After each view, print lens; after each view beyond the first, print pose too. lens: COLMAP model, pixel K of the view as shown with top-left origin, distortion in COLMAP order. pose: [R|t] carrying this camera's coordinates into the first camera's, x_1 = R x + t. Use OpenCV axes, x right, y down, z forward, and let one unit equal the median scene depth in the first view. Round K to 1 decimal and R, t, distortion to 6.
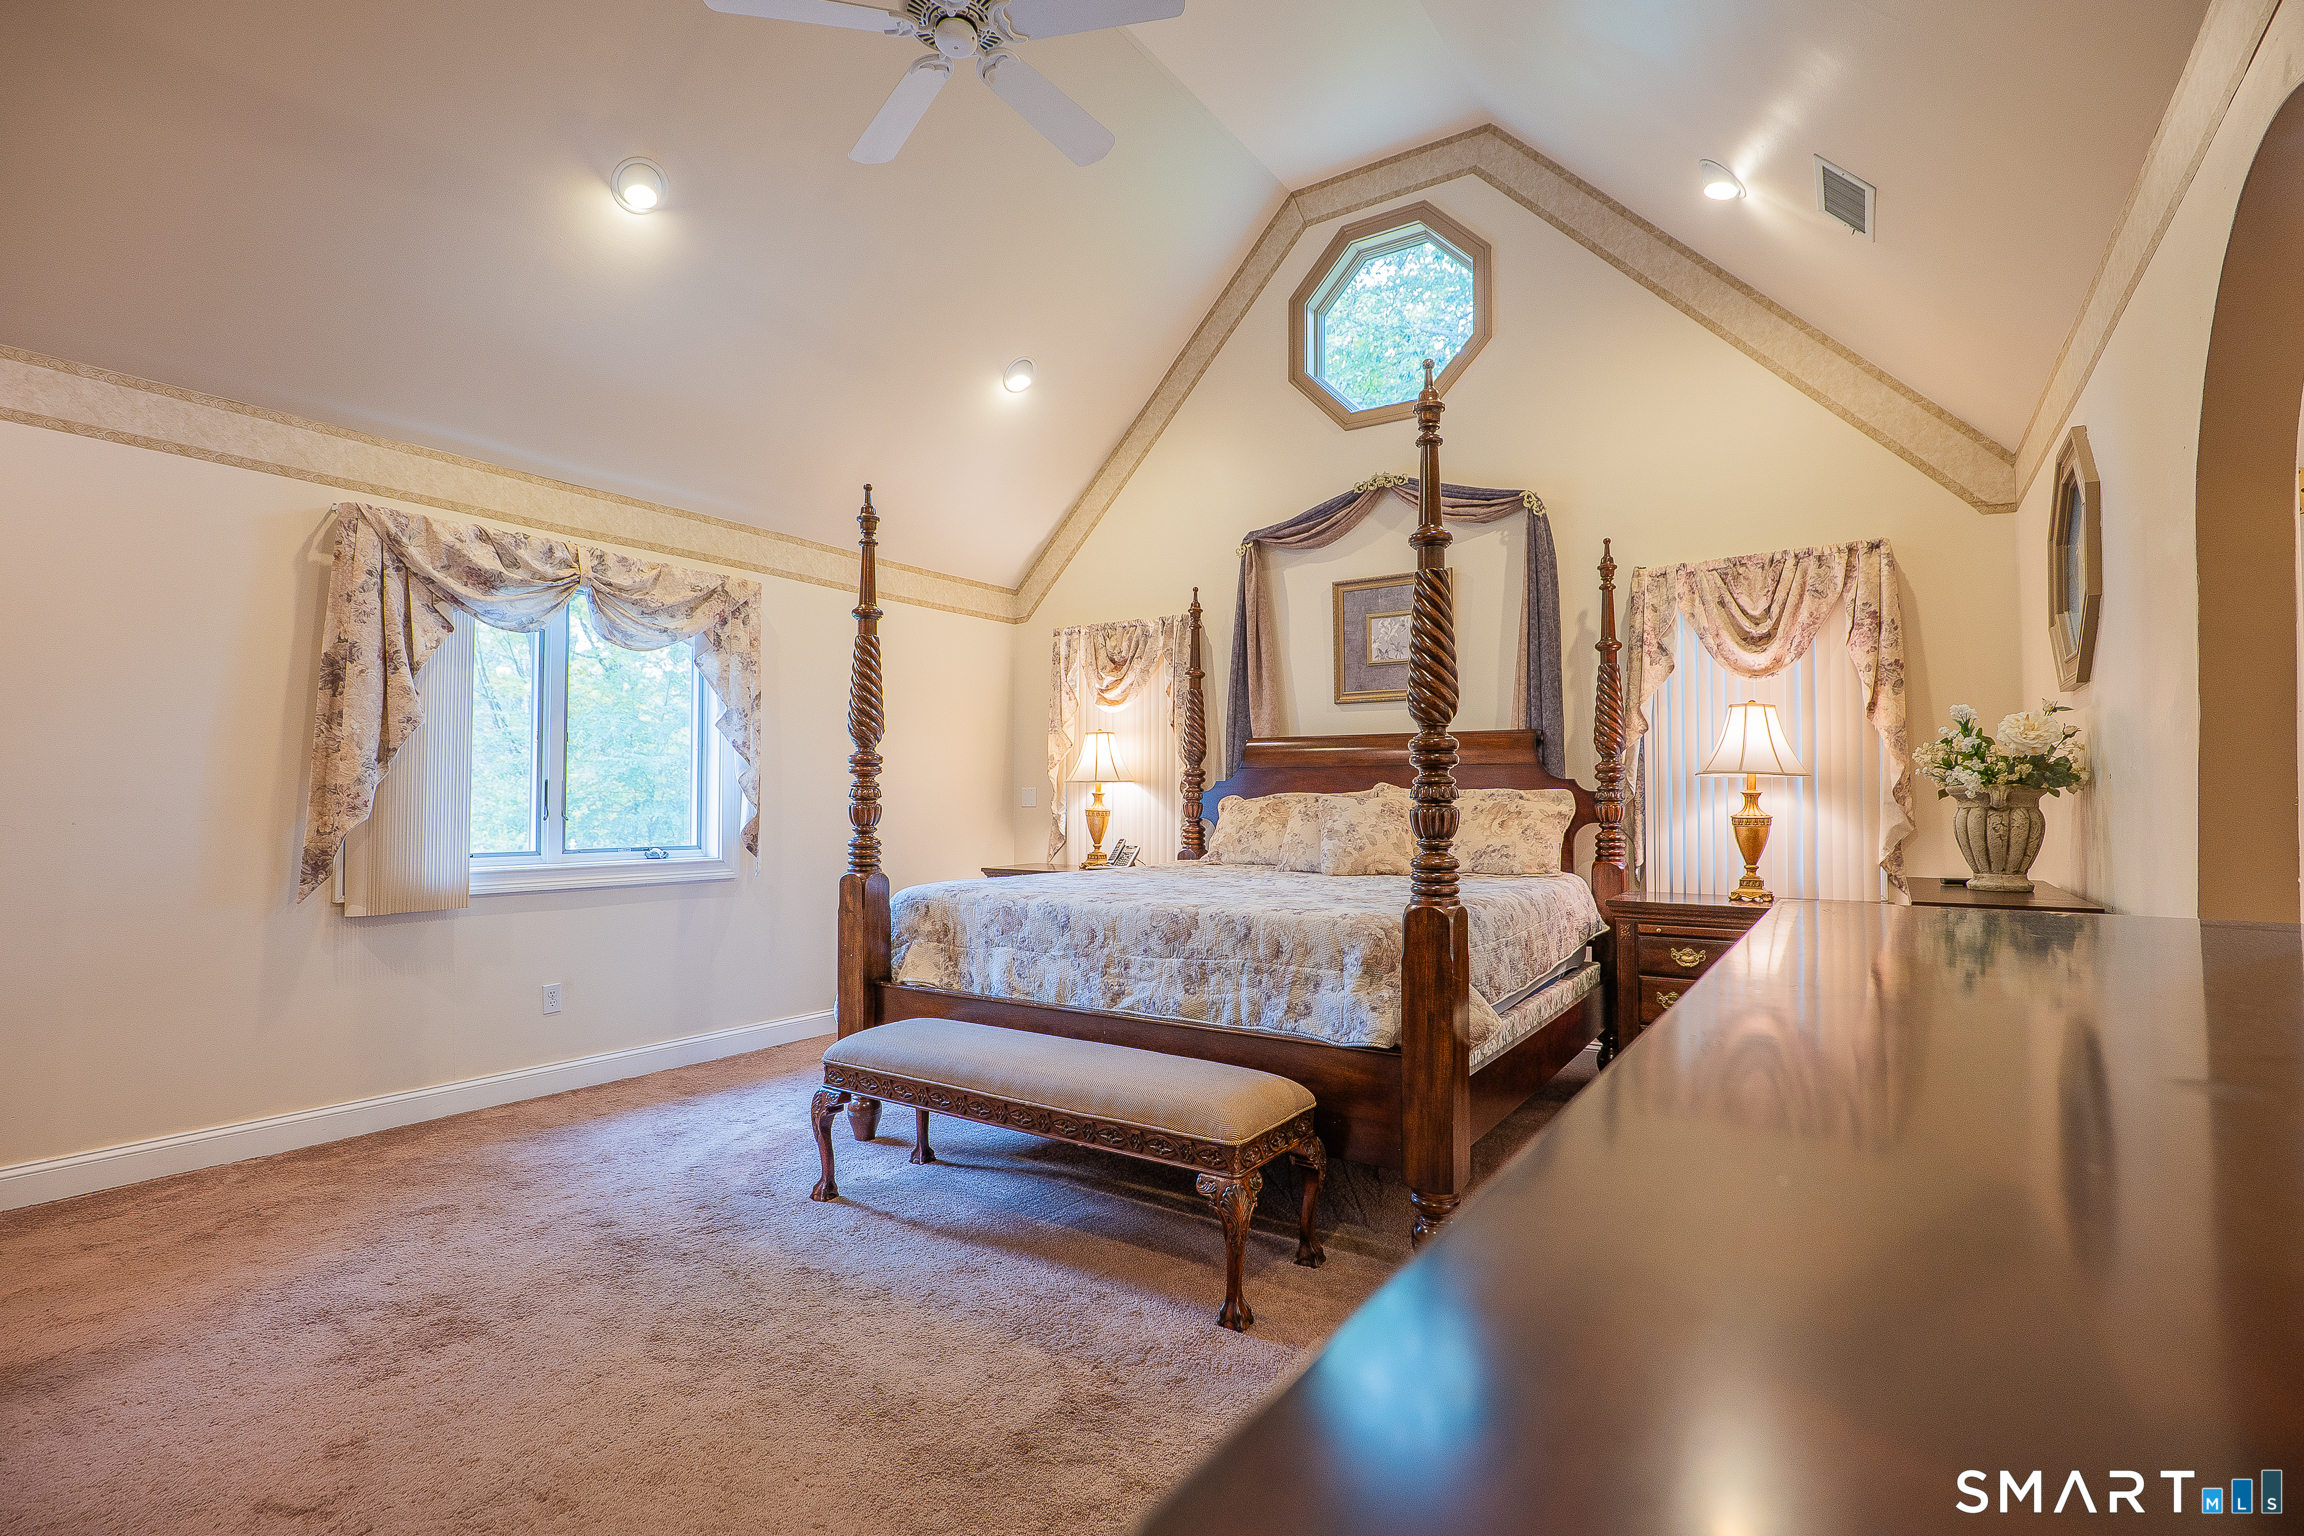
lens RADIAL K [[1080.0, 0, 1161.7], [0, 1080.0, 781.5], [0, 0, 1]] dist [-0.040697, 0.026007]
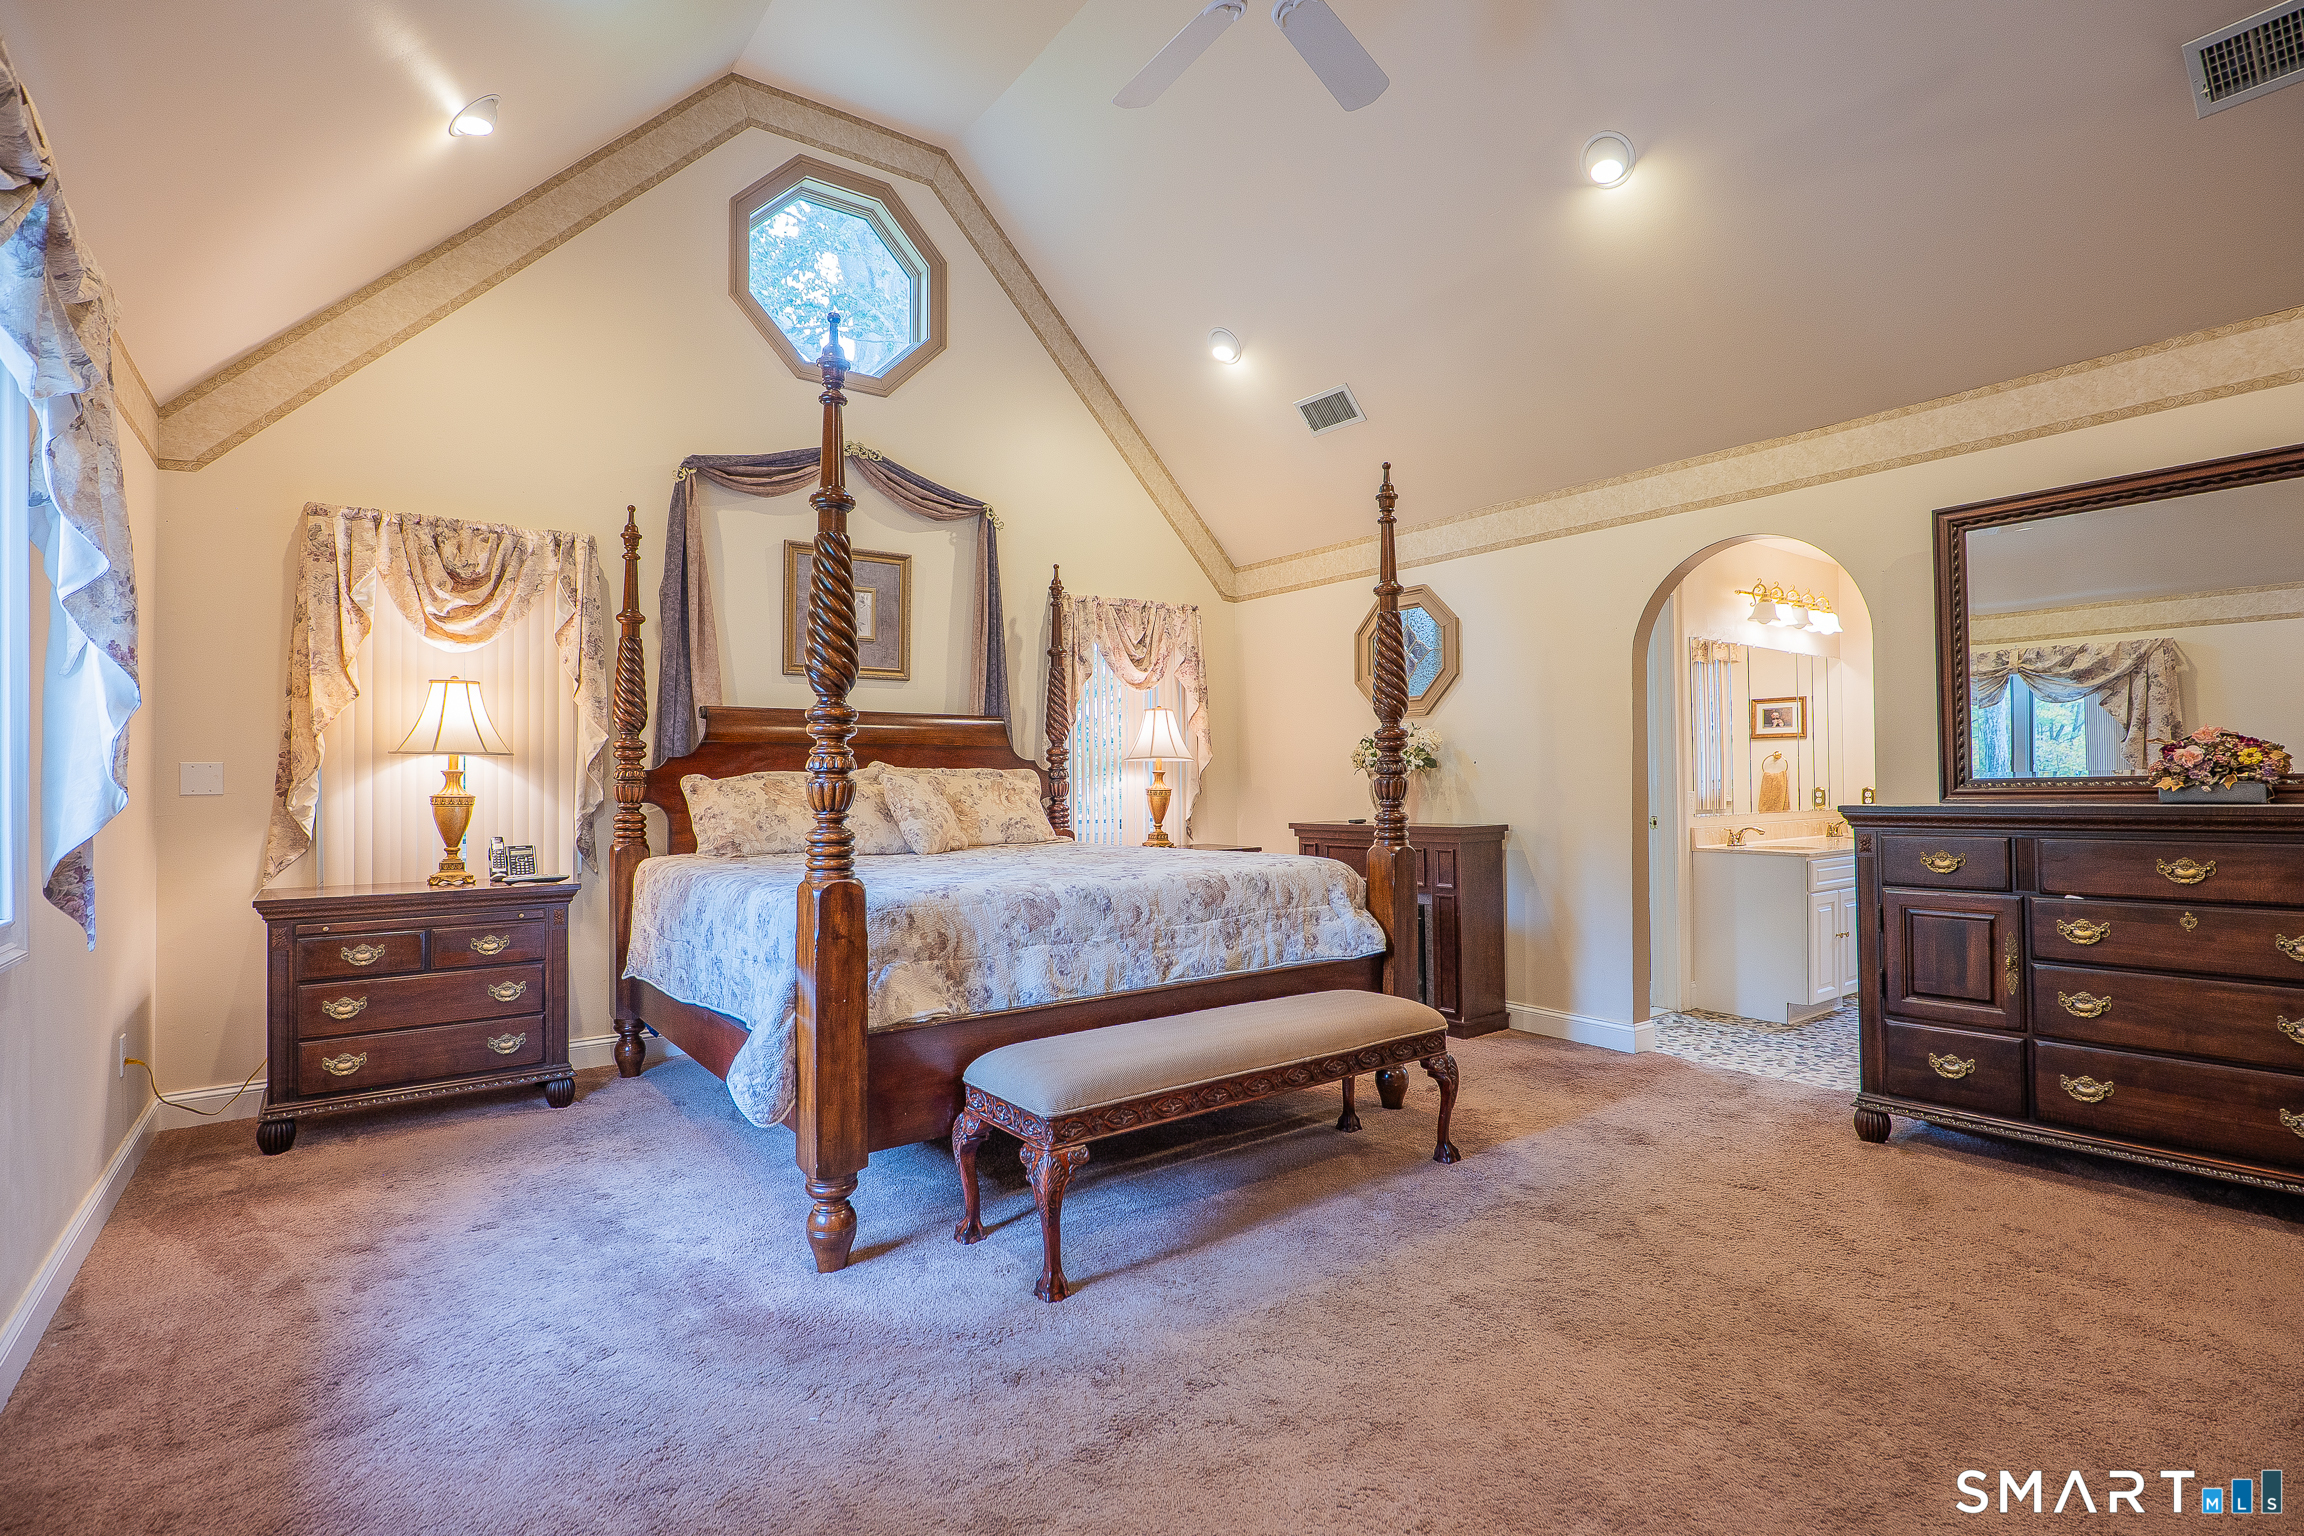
lens RADIAL K [[1080.0, 0, 1161.7], [0, 1080.0, 781.5], [0, 0, 1]] dist [-0.040697, 0.026007]
pose [[0.333143, -0.002091, 0.942874, -0.729452], [-0.007436, 0.999961, 0.004845, 0.014733], [-0.942847, -0.008626, 0.333114, 0.492968]]
